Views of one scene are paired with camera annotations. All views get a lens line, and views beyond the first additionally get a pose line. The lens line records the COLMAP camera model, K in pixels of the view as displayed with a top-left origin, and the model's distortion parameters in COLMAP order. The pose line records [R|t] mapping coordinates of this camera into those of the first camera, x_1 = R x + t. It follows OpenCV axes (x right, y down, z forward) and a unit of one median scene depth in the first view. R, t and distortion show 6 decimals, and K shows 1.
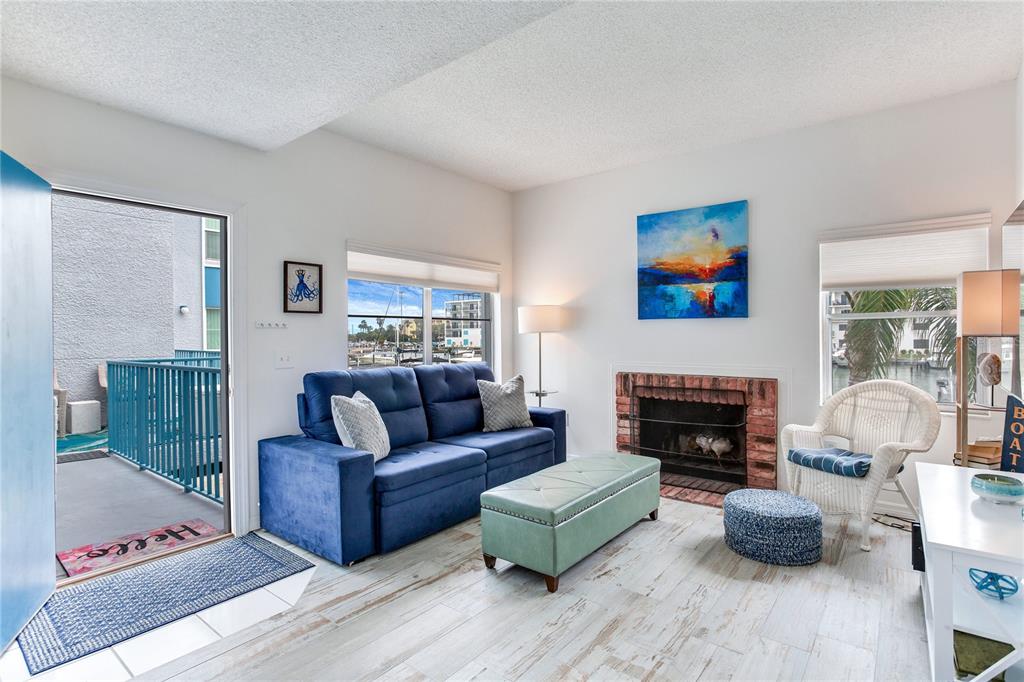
lens RADIAL K [[502.8, 0, 508.3], [0, 502.8, 338.8], [0, 0, 1]] dist [-0.007206, 0.002607]
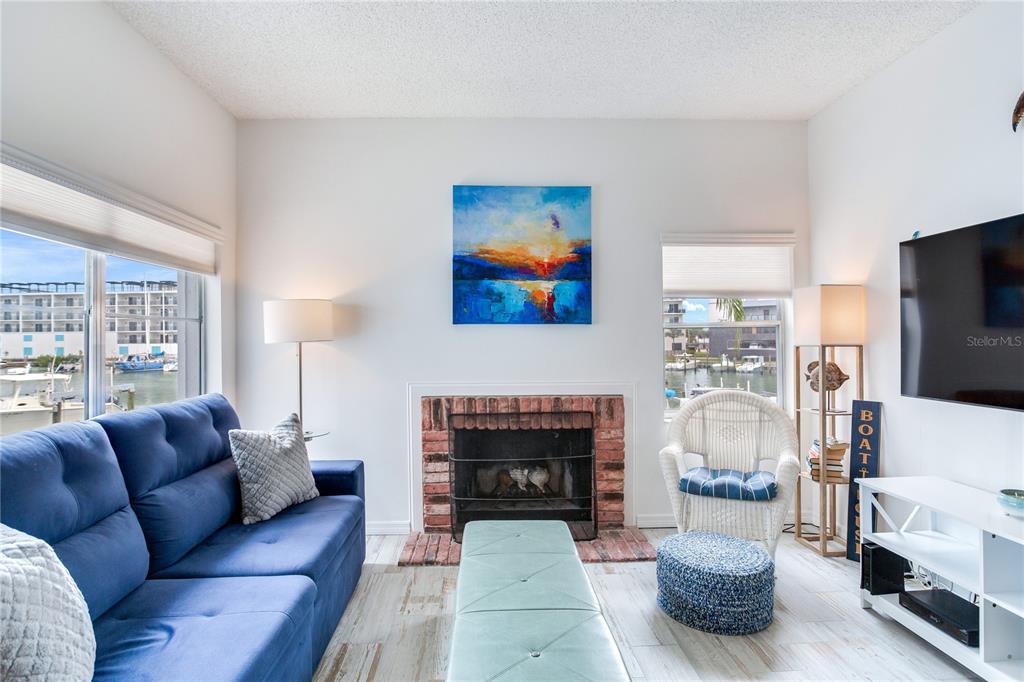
lens RADIAL K [[518.9, 0, 493.8], [0, 518.9, 336.9], [0, 0, 1]] dist [-0.033153, 0.007880]
pose [[0.771882, 0.002434, 0.635761, -0.205184], [0.007646, 0.999885, -0.013111, -0.010438], [-0.635720, 0.014981, 0.771775, 0.420162]]
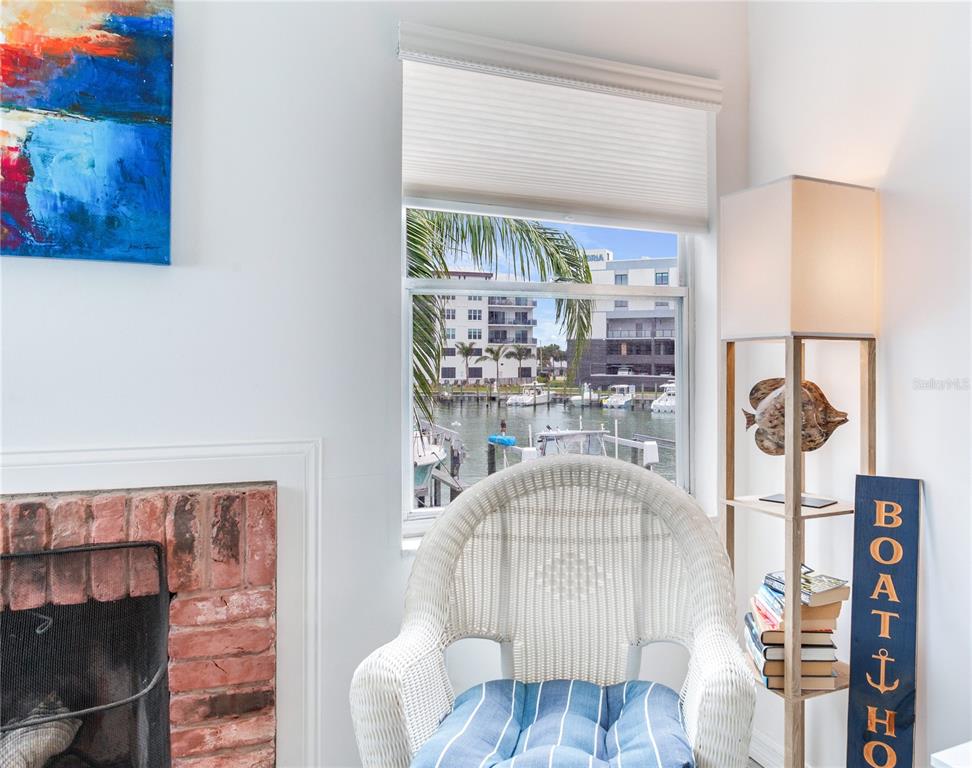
lens RADIAL K [[726.8, 0, 598.0], [0, 726.8, 360.2], [0, 0, 1]] dist [-0.034233, 0.011663]
pose [[0.433191, 0.009614, 0.901251, 0.223777], [0.001417, 0.999935, -0.011348, 0.013590], [-0.901301, 0.006194, 0.433149, 0.613791]]
